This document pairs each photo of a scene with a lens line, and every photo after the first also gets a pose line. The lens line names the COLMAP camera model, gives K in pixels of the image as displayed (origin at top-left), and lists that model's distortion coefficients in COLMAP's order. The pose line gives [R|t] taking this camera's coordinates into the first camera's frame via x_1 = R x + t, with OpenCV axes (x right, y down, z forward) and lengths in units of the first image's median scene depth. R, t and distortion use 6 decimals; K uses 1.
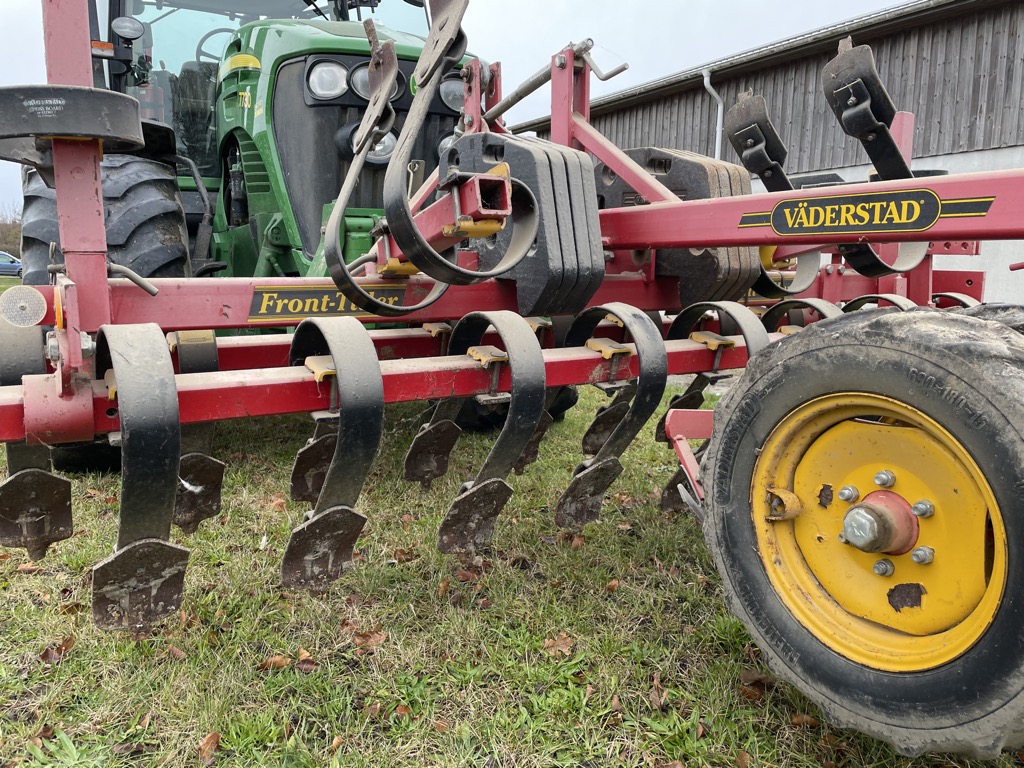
lens RADIAL K [[769.9, 0, 506.7], [0, 769.9, 369.4], [0, 0, 1]] dist [0.090696, -0.114606]
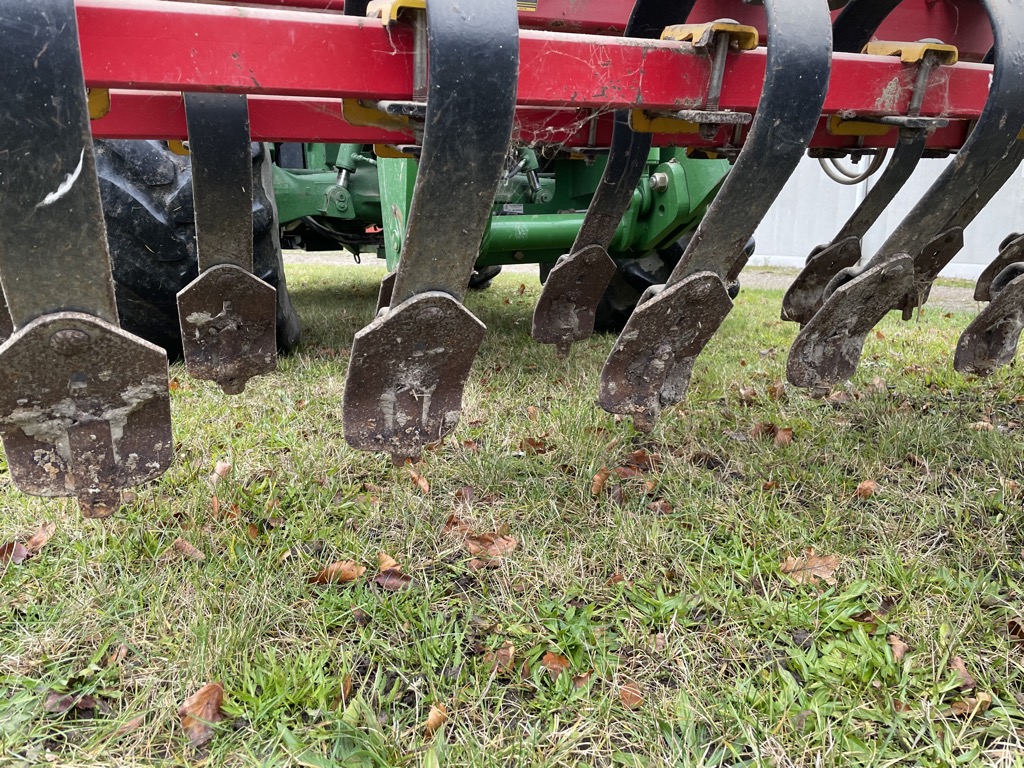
lens RADIAL K [[769.9, 0, 506.7], [0, 769.9, 369.4], [0, 0, 1]] dist [0.090696, -0.114606]
pose [[0.990157, 0.000926, -0.139957, -0.086983], [0.007019, 0.998391, 0.056266, 0.192596], [0.139784, -0.056694, 0.988558, 0.447866]]
